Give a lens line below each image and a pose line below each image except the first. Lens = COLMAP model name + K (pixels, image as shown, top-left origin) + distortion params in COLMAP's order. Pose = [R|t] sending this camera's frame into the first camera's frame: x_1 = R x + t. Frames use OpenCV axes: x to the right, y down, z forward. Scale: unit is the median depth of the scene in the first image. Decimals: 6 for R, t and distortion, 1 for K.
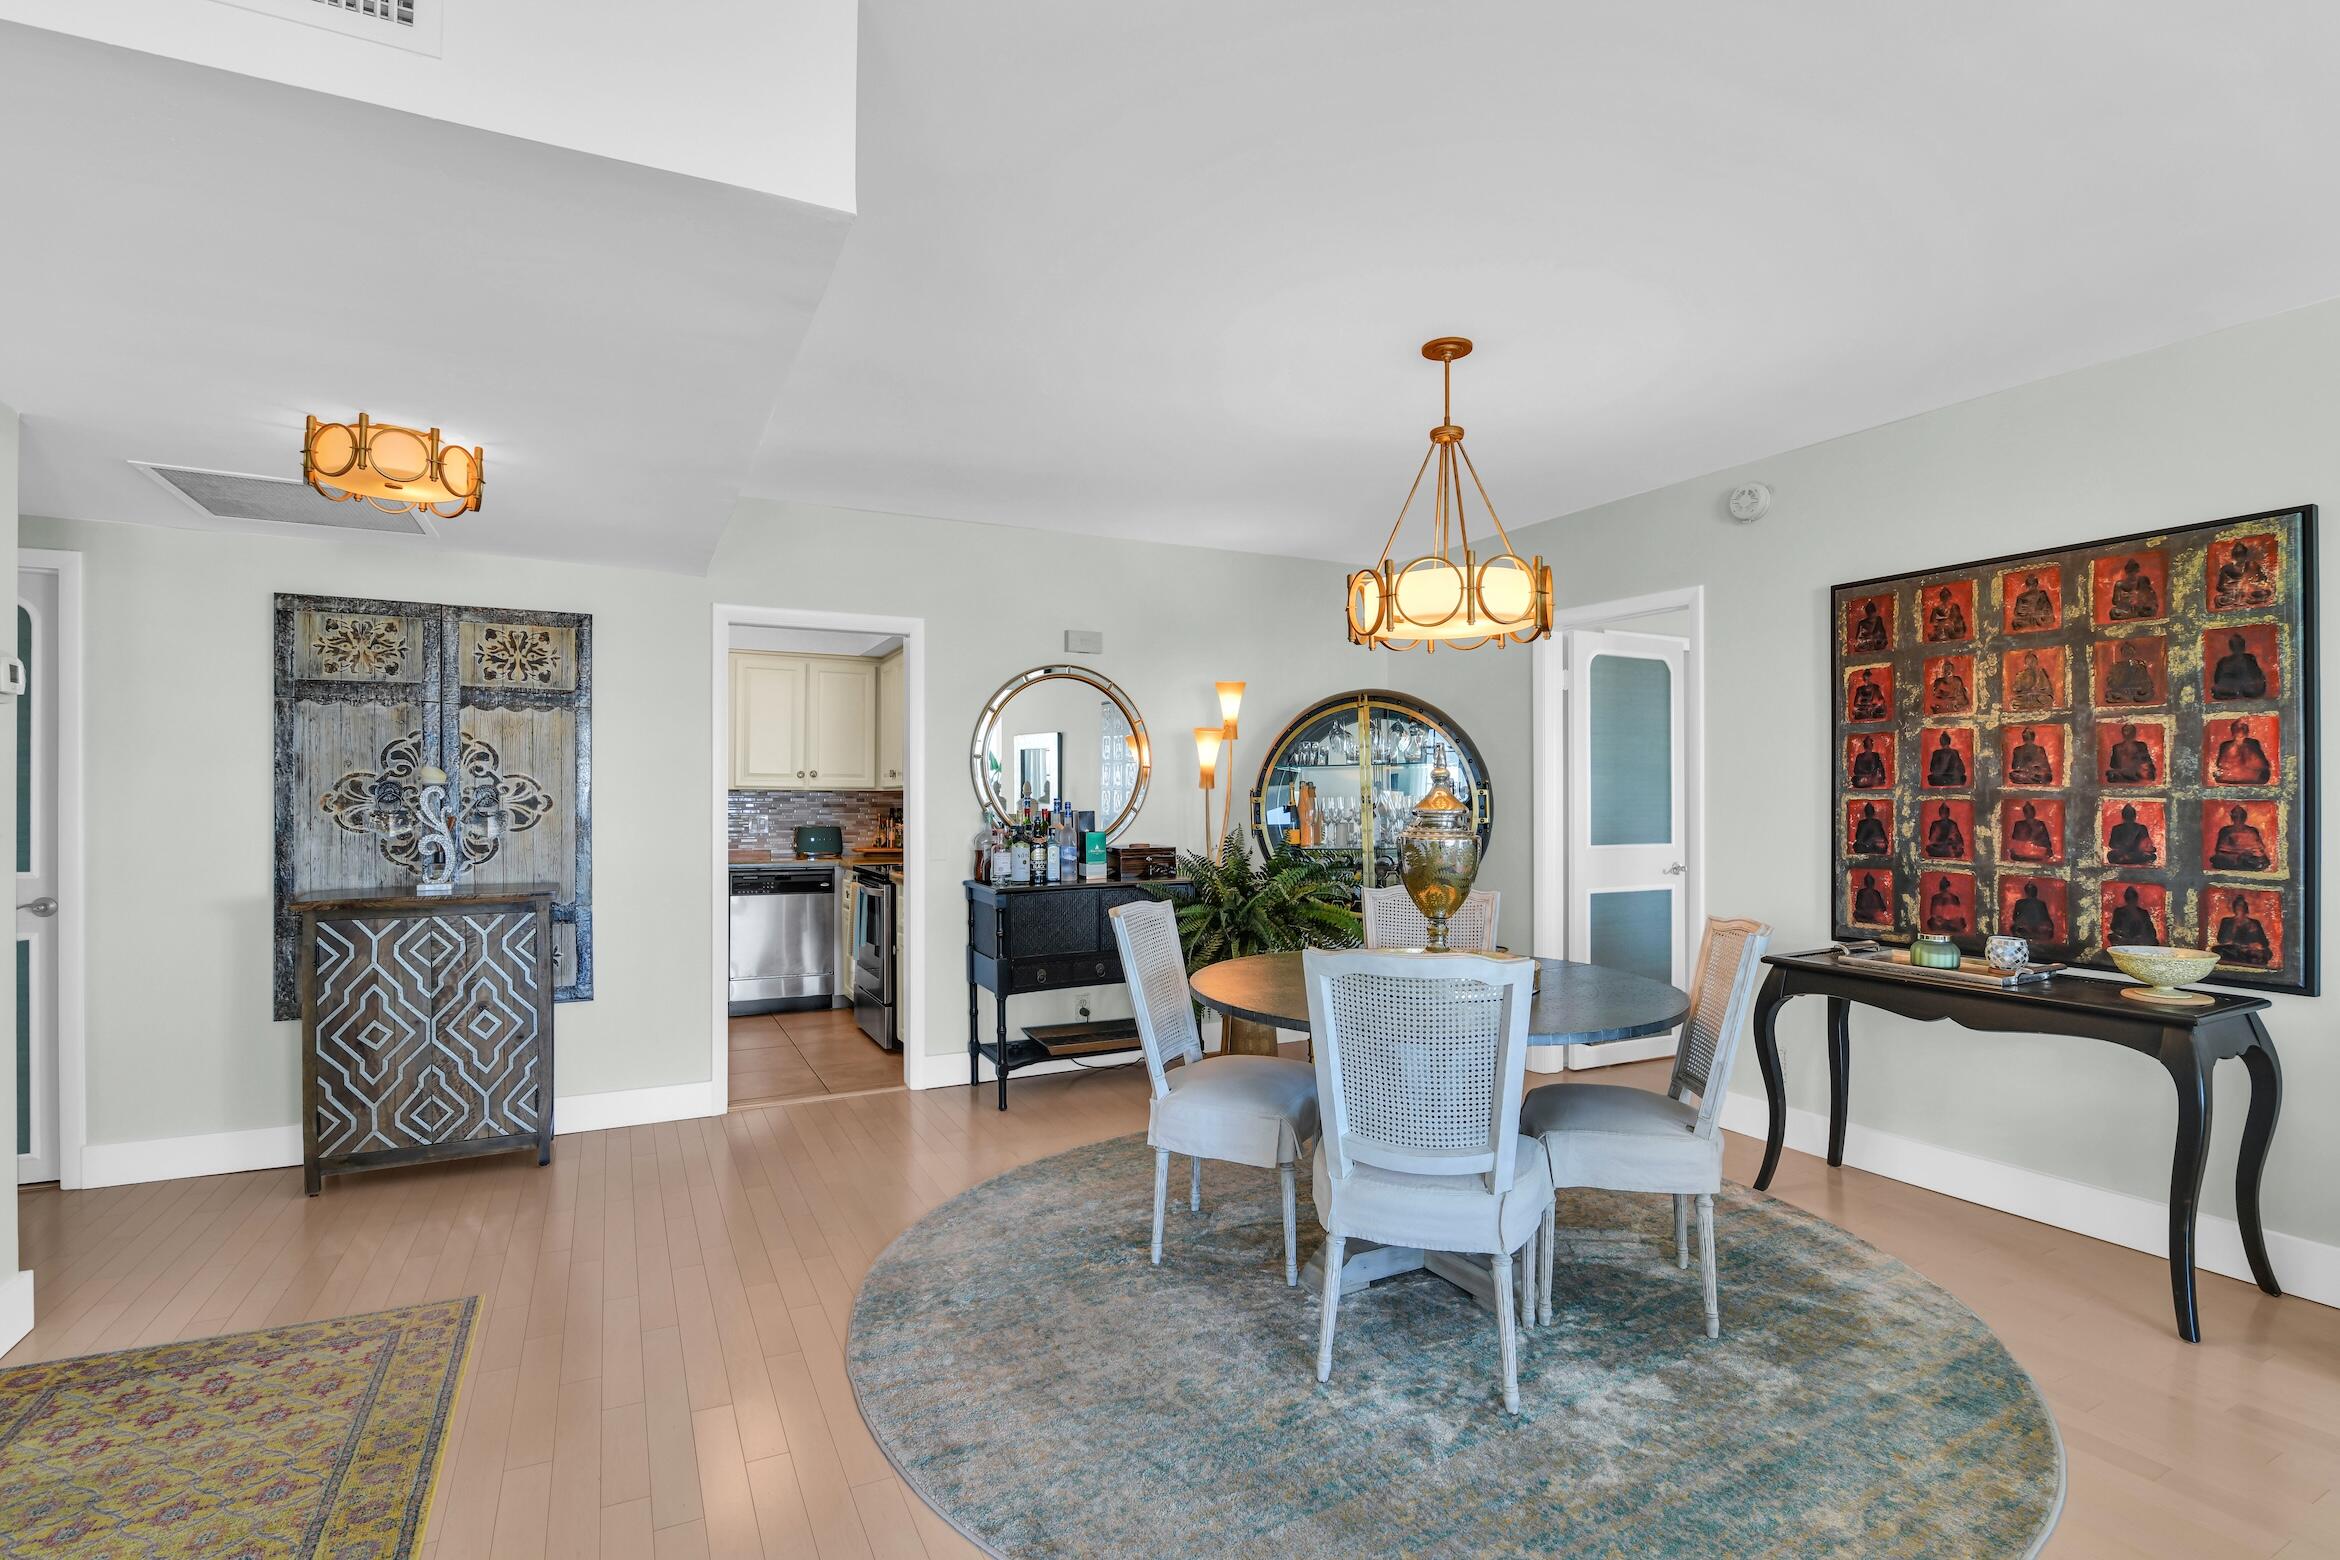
lens RADIAL K [[1100.0, 0, 1168.2], [0, 1100.0, 805.8], [0, 0, 1]] dist [-0.021027, -0.000014]
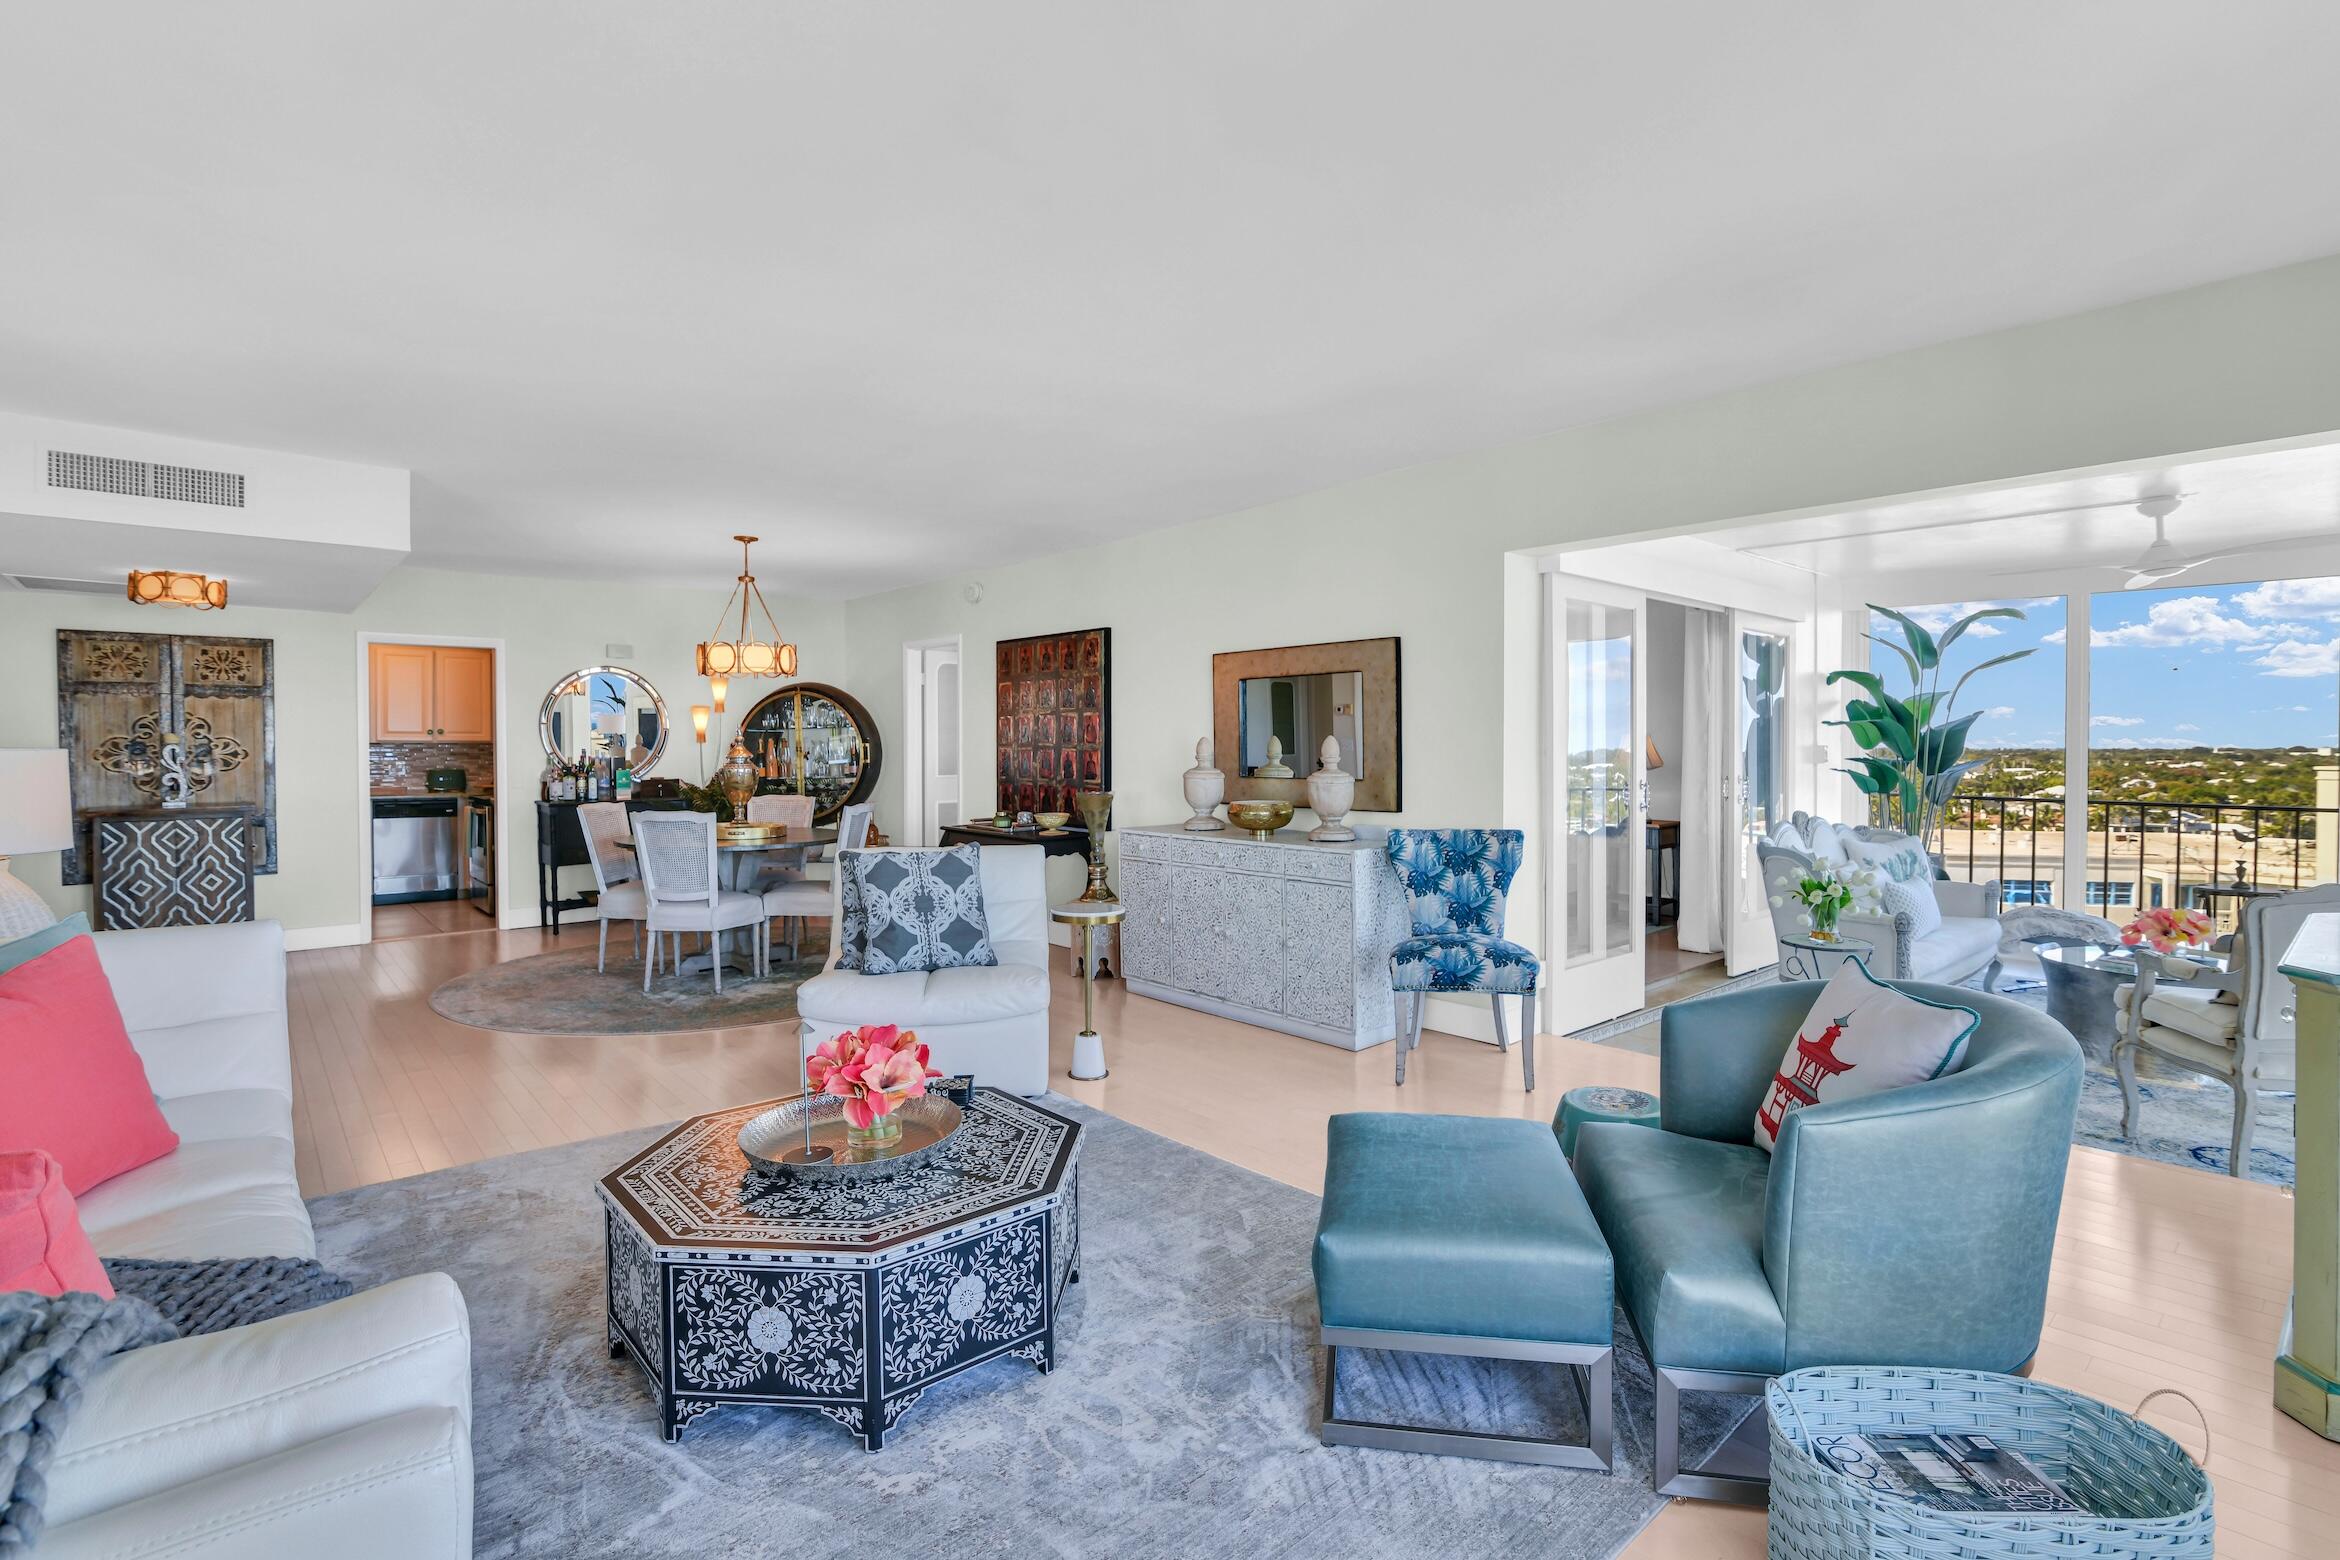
lens RADIAL K [[1082.7, 0, 1153.3], [0, 1082.7, 769.9], [0, 0, 1]] dist [-0.017592, -0.000588]
pose [[0.970367, -0.008618, 0.241481, 0.371426], [0.004268, 0.999819, 0.018530, -0.002797], [-0.241597, -0.016950, 0.970229, -0.892614]]
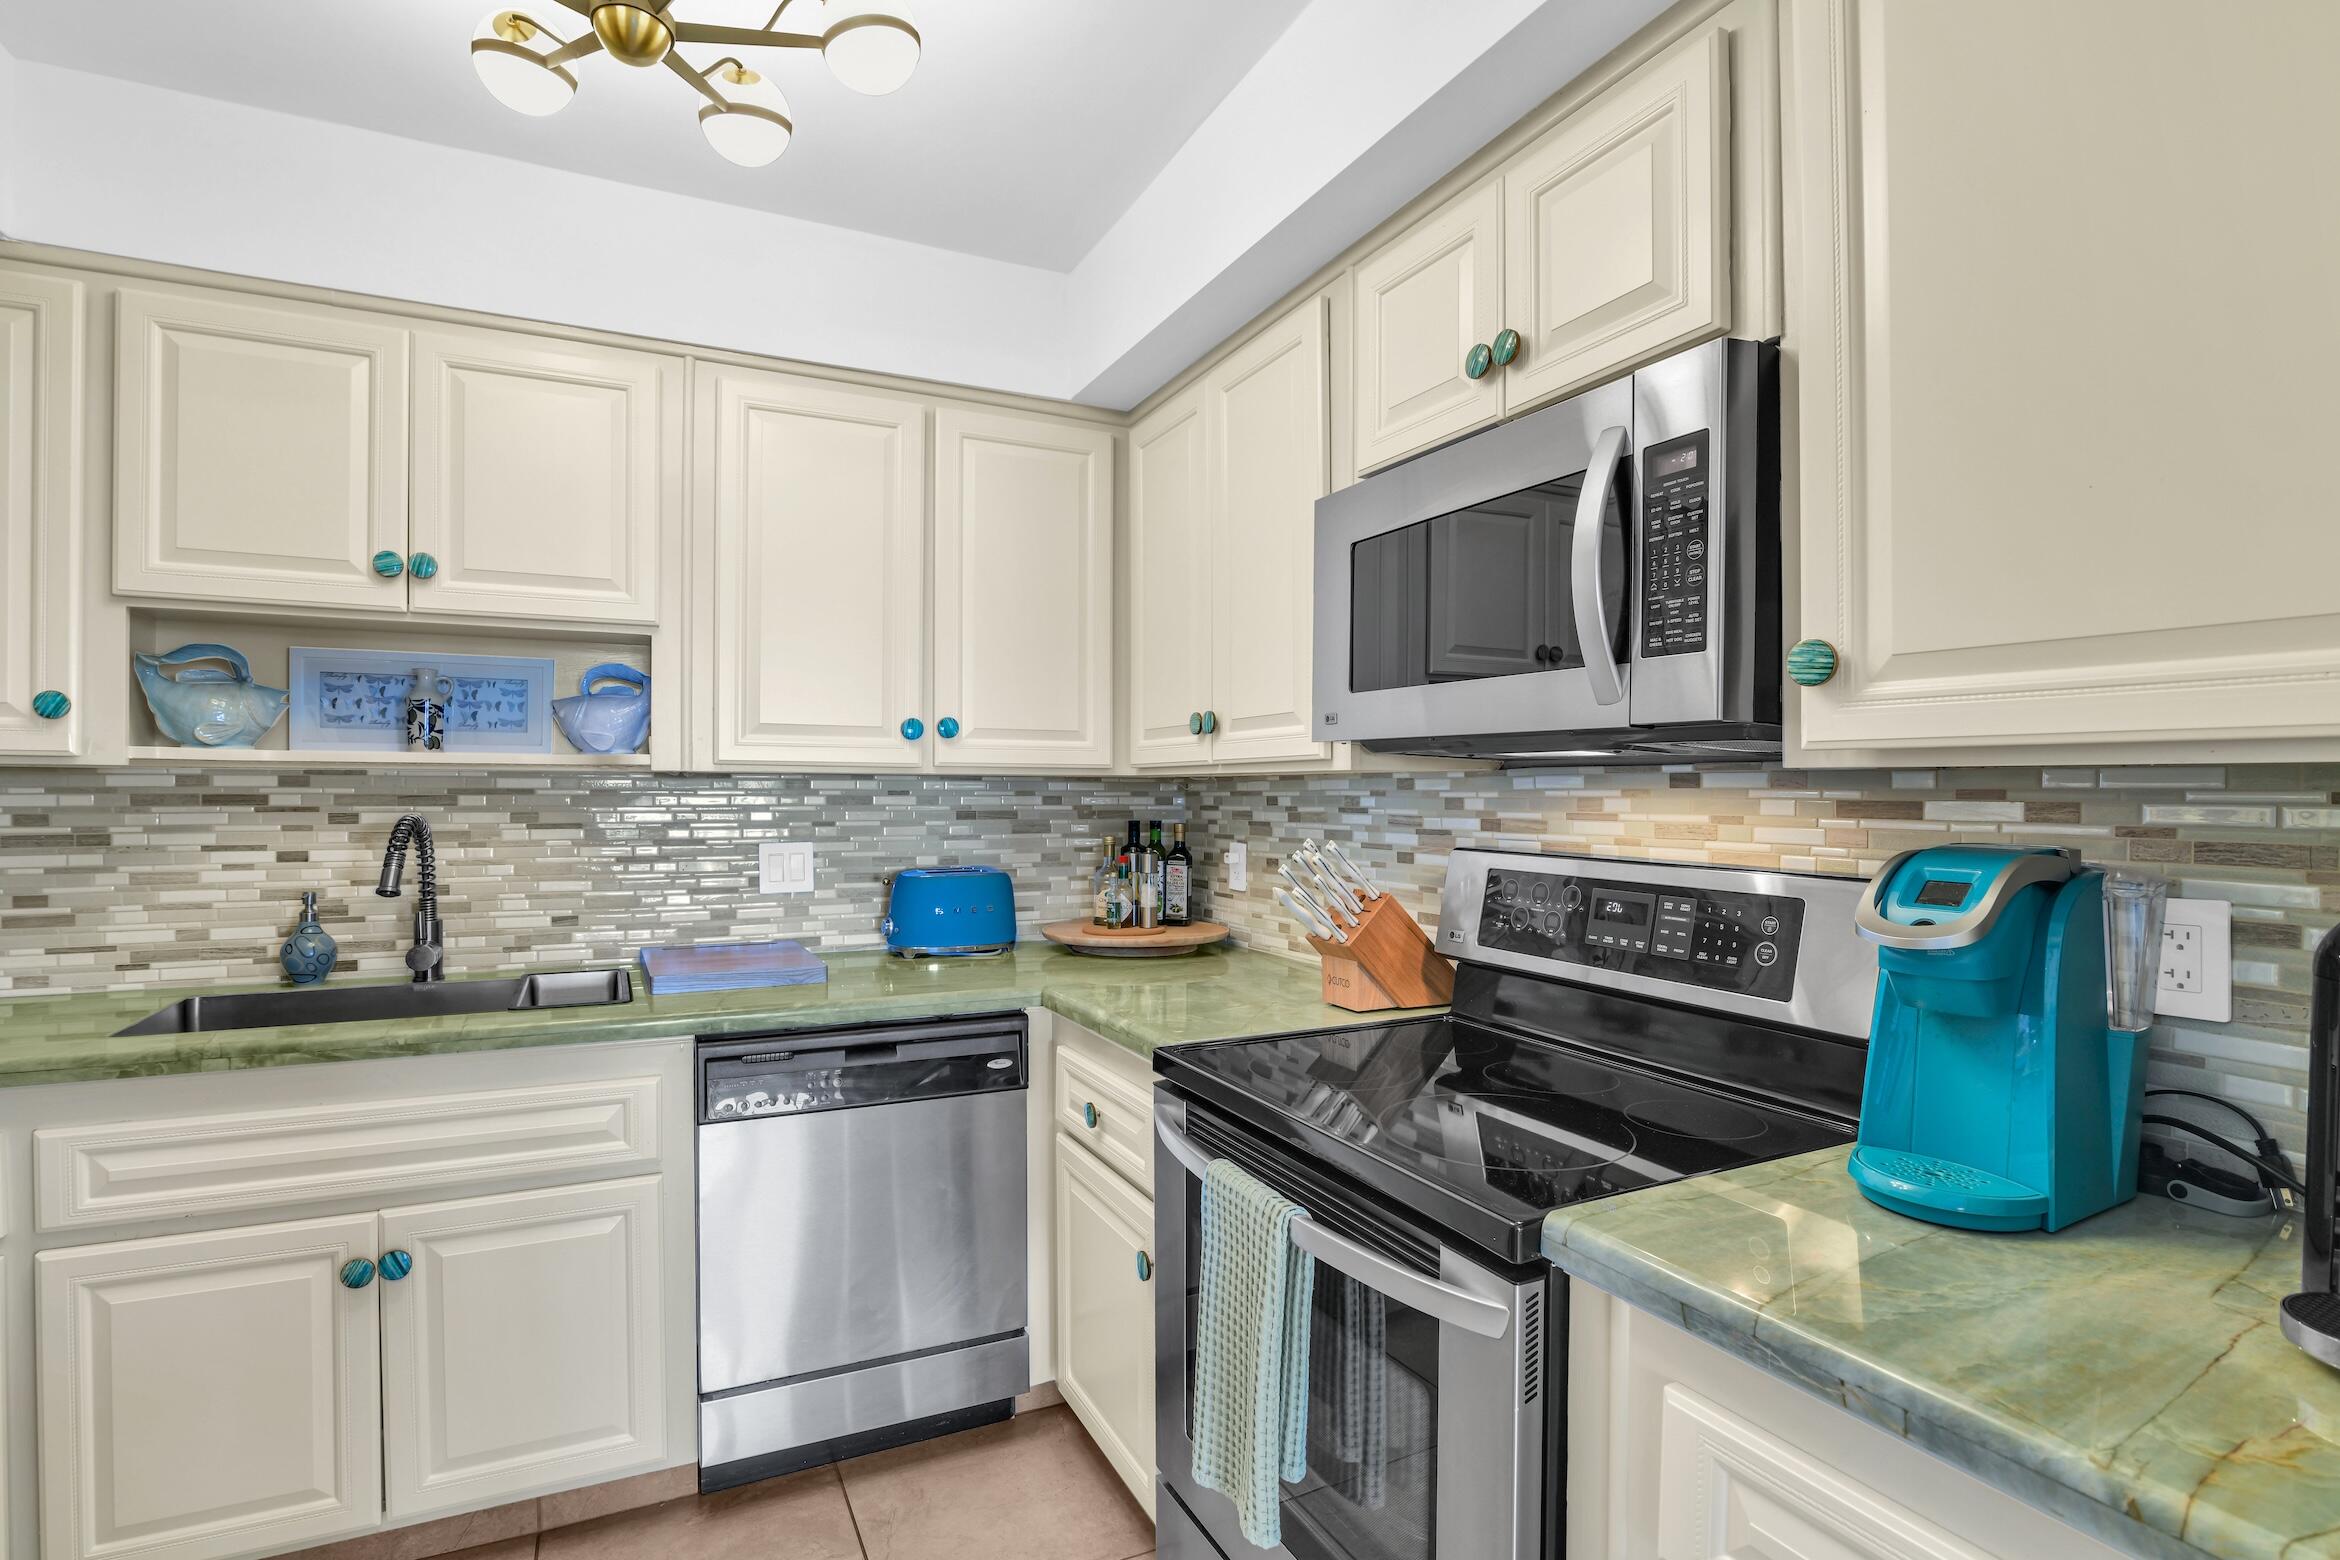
lens RADIAL K [[1114.0, 0, 1209.8], [0, 1114.0, 797.9], [0, 0, 1]] dist [-0.023362, -0.000148]
pose [[0.999599, 0.000704, 0.028297, -0.419816], [-0.000902, 0.999975, 0.006975, -0.015231], [-0.028292, -0.006998, 0.999575, 1.083445]]
